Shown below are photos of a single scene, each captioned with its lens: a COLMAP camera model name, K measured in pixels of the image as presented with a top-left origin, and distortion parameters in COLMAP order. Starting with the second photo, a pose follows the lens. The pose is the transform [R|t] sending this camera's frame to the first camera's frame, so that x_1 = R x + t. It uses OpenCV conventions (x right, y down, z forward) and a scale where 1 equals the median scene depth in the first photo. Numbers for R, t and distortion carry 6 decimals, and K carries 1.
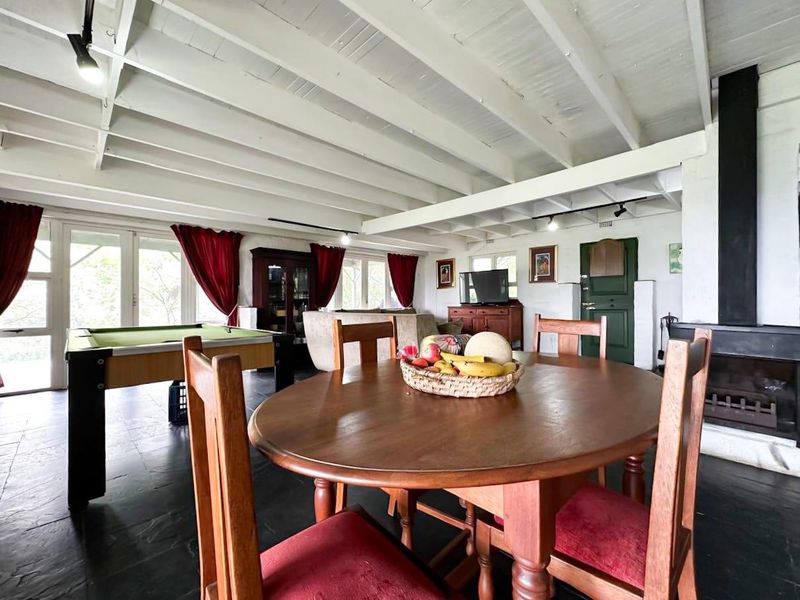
lens RADIAL K [[324.5, 0, 399.5], [0, 324.5, 300.3], [0, 0, 1]] dist [-0.000506, -0.000006]
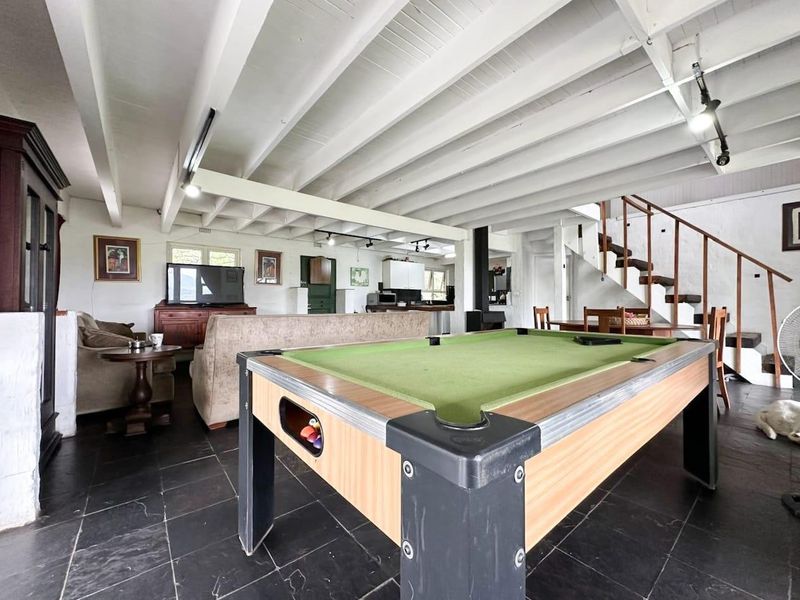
lens RADIAL K [[324.5, 0, 399.9], [0, 324.5, 301.8], [0, 0, 1]] dist [-0.000506, -0.000006]
pose [[0.109359, 0.015860, 0.993876, -0.556078], [-0.001573, 0.999874, -0.015783, 0.016538], [-0.994001, 0.000163, 0.109371, 0.453863]]
